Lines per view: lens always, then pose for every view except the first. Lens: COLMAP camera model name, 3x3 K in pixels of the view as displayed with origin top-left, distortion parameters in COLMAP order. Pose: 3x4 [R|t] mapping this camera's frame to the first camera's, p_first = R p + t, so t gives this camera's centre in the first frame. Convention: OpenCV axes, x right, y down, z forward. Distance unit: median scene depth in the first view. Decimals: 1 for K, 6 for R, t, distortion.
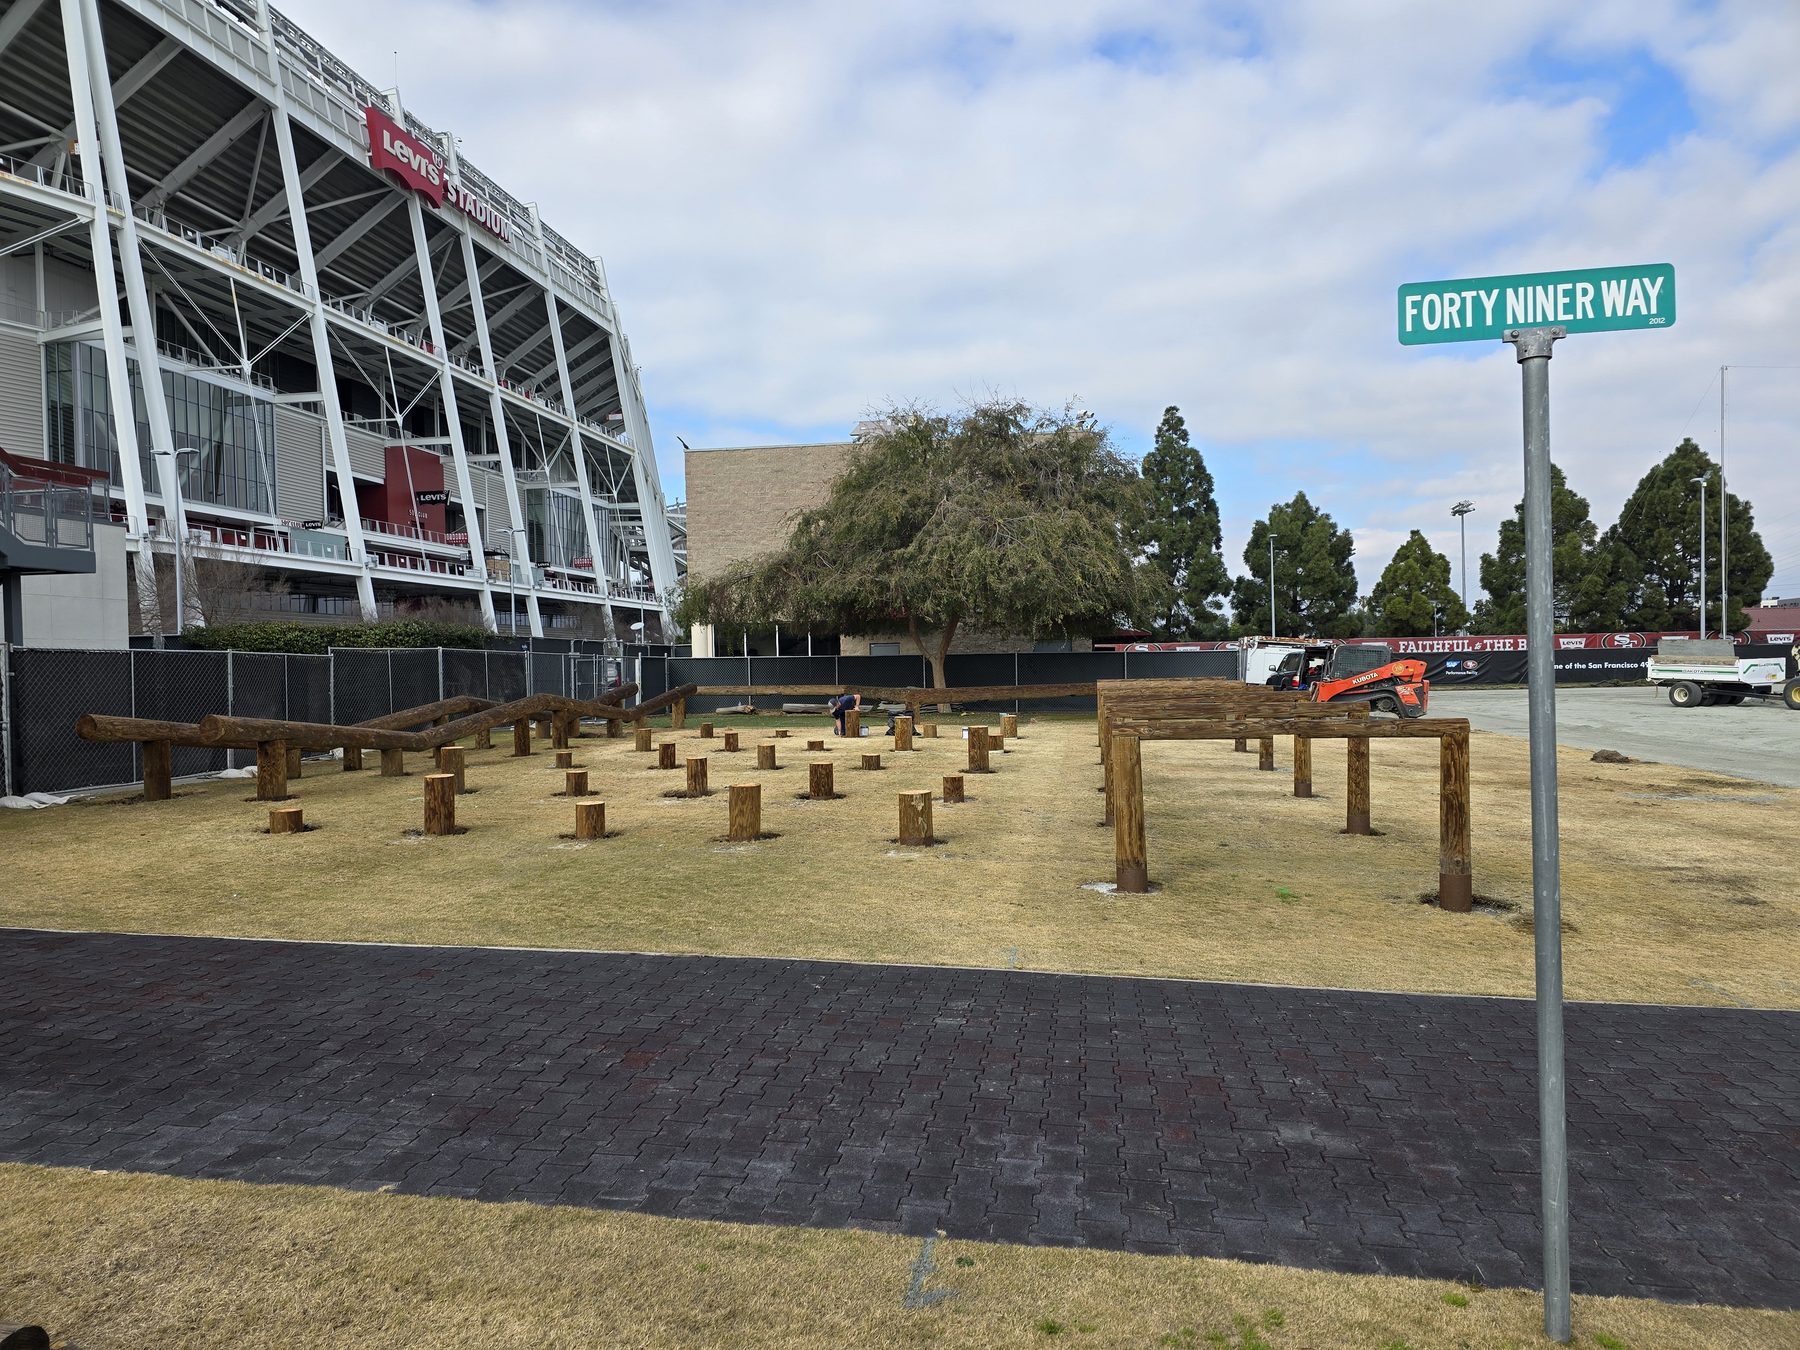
lens RADIAL K [[1227.5, 0, 909.7], [0, 1227.5, 702.3], [0, 0, 1]] dist [0.018369, -0.017636]
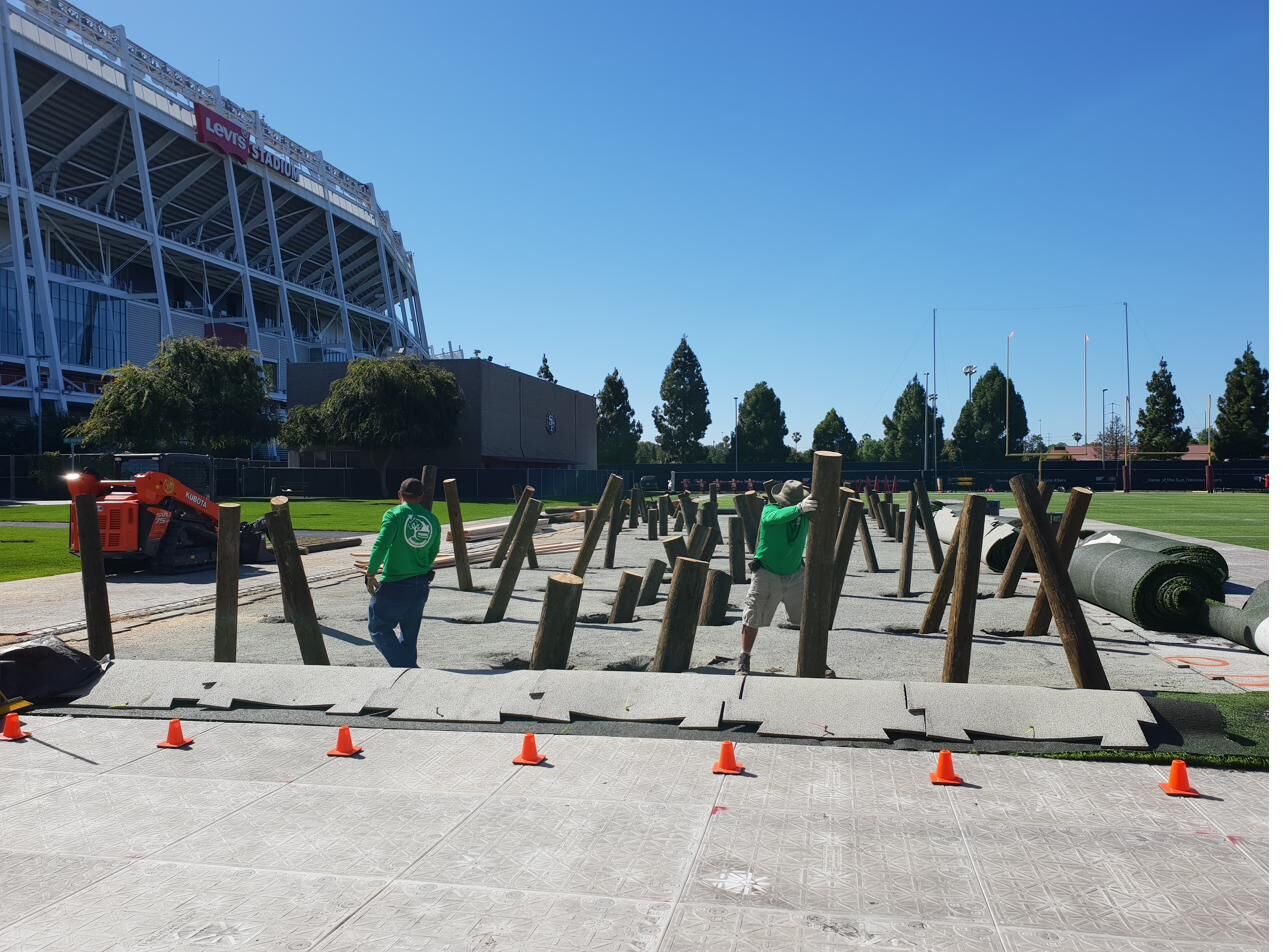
lens RADIAL K [[983.2, 0, 648.7], [0, 983.2, 480.1], [0, 0, 1]] dist [0.022505, -0.004589]
pose [[0.999665, 0.012435, -0.022707, 0.154888], [-0.012850, 0.999751, -0.018251, -0.000823], [0.022475, 0.018537, 0.999576, -0.203383]]
